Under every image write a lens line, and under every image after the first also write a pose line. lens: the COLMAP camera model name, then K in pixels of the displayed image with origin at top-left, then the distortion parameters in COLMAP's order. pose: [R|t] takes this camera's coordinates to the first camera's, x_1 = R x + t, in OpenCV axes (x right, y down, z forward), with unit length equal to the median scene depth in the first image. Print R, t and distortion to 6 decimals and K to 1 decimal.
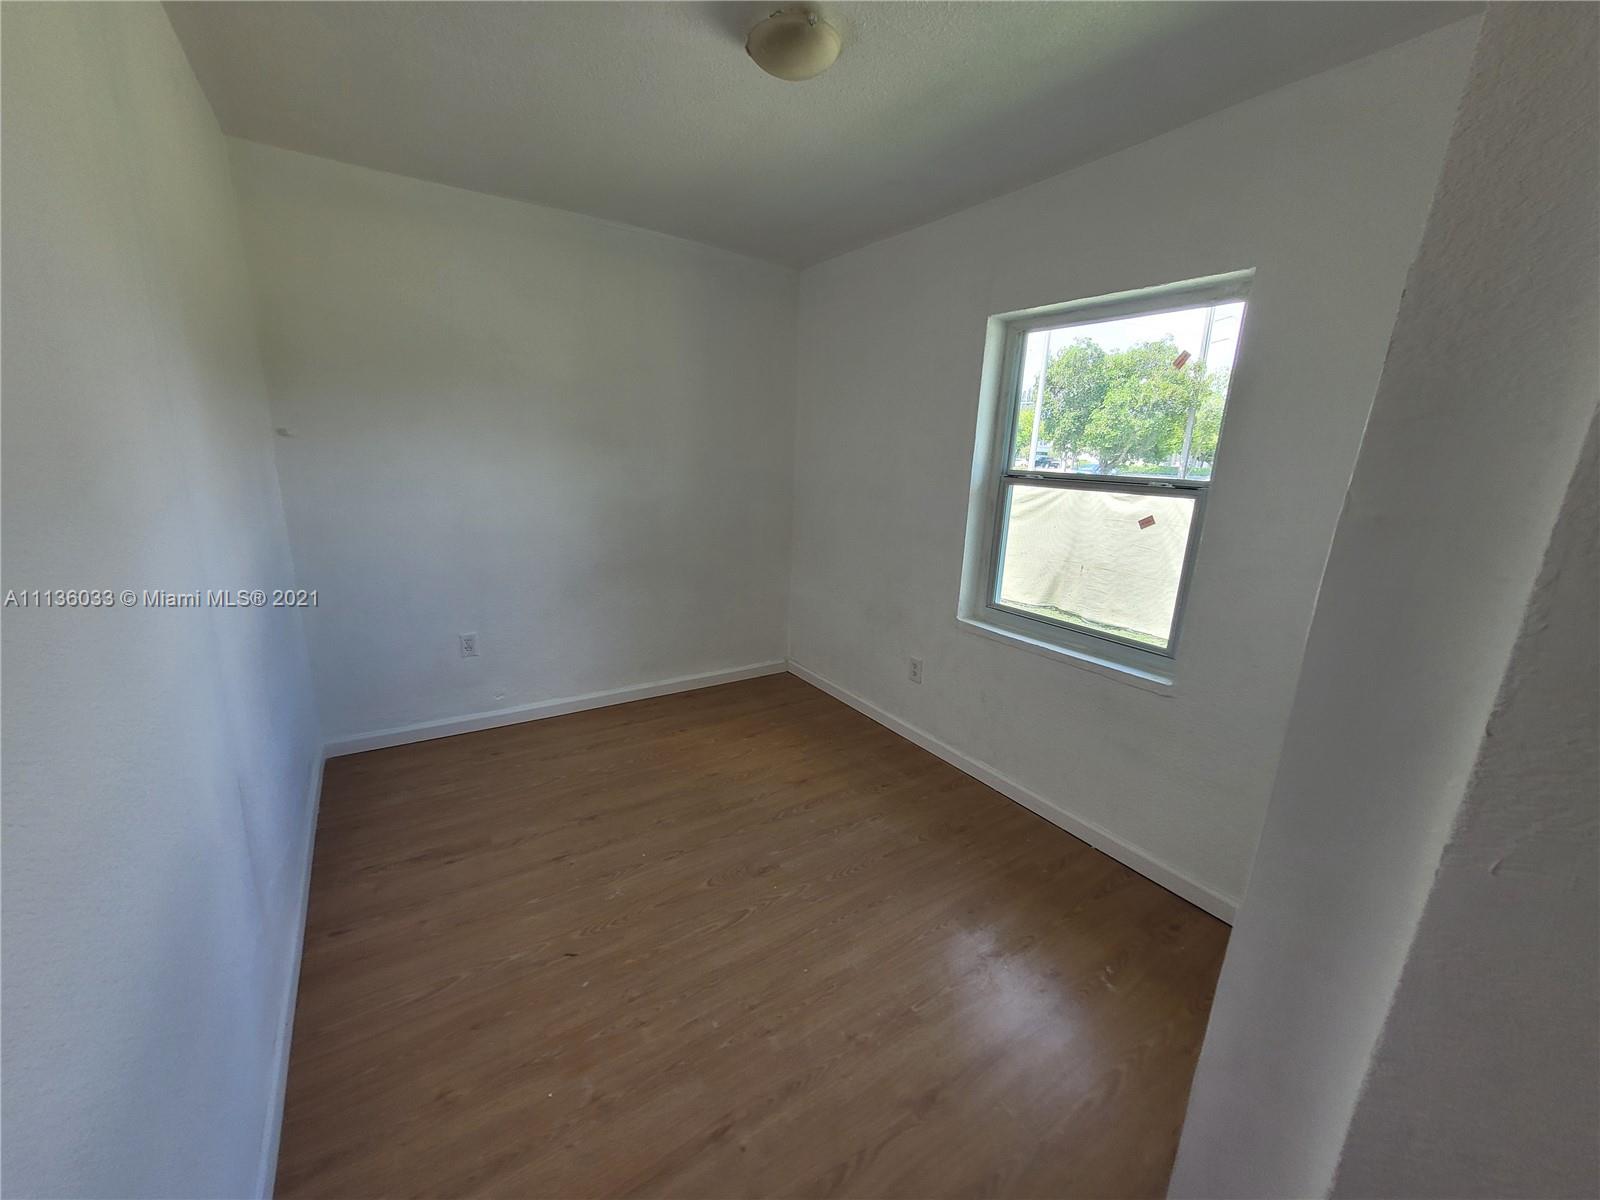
lens RADIAL K [[625.7, 0, 795.7], [0, 625.7, 602.5], [0, 0, 1]] dist [0.001762, 0.000769]
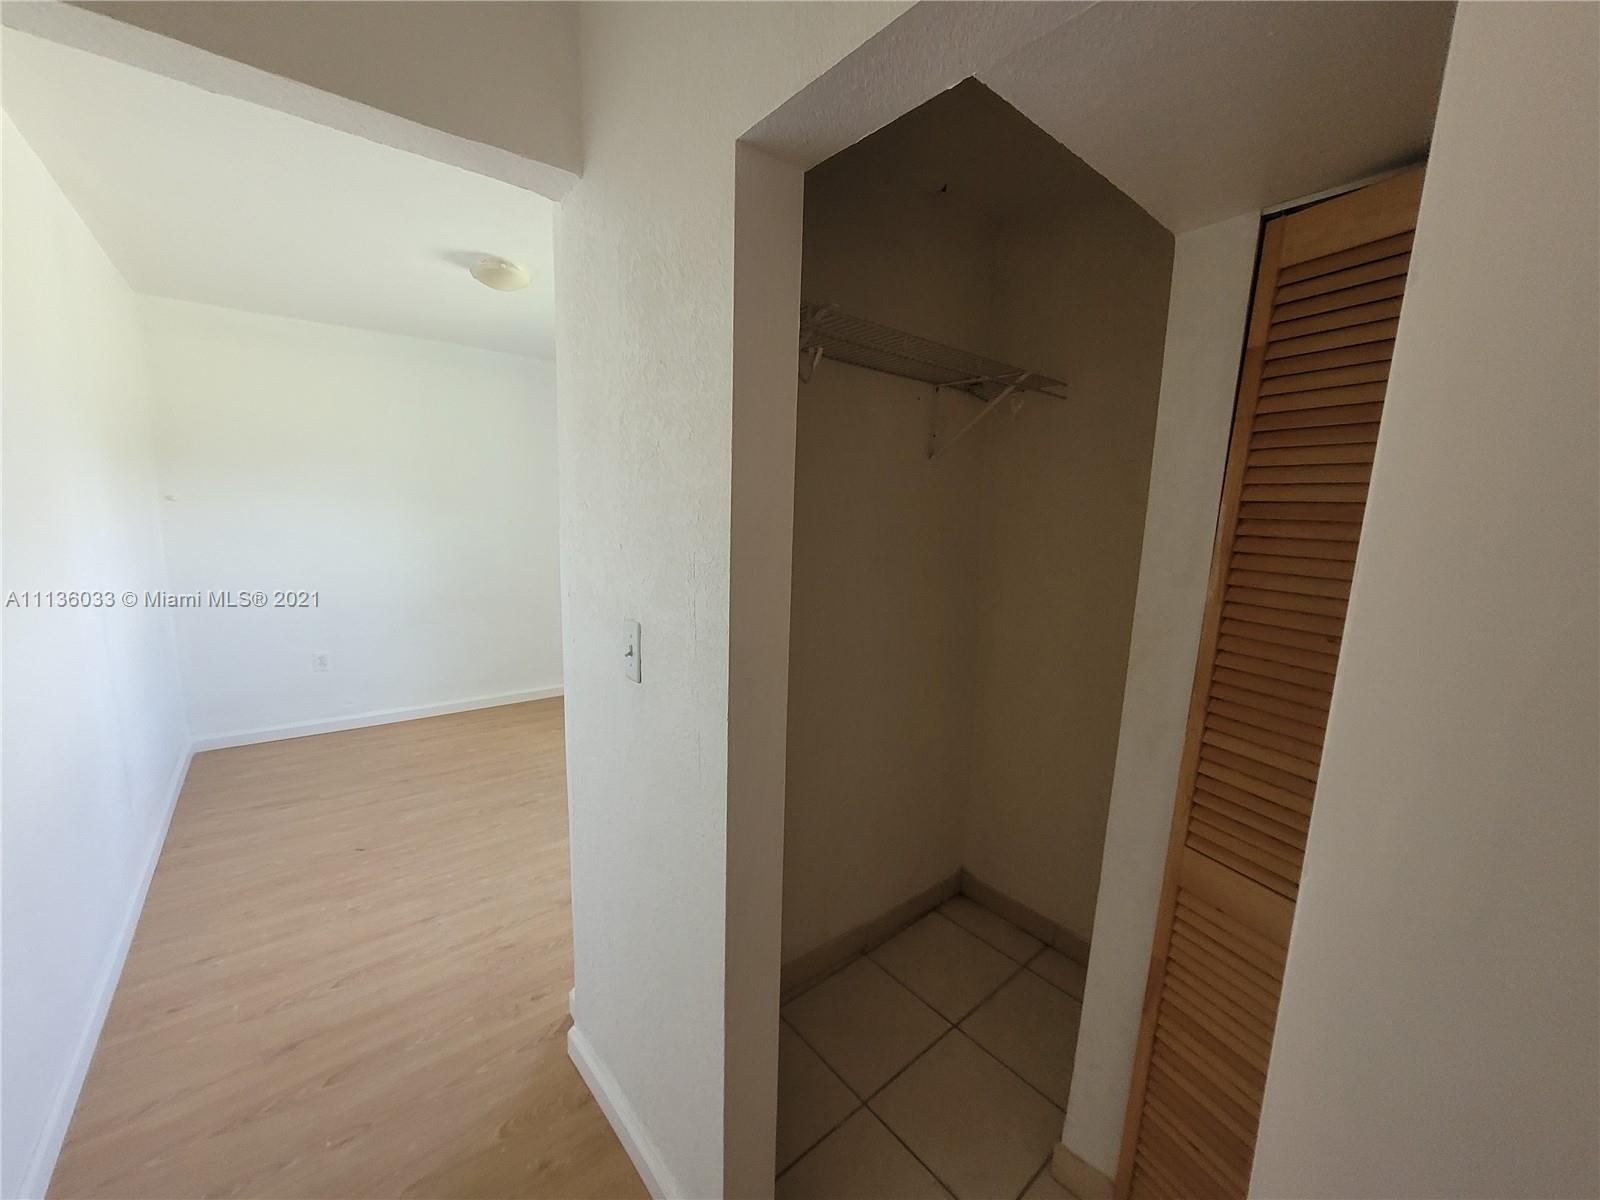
lens RADIAL K [[625.7, 0, 801.0], [0, 625.7, 608.5], [0, 0, 1]] dist [0.001762, 0.000769]
pose [[0.995269, -0.020920, 0.094883, 0.404582], [0.028931, 0.996058, -0.083860, 0.117450], [-0.092755, 0.086208, 0.991950, -0.445736]]
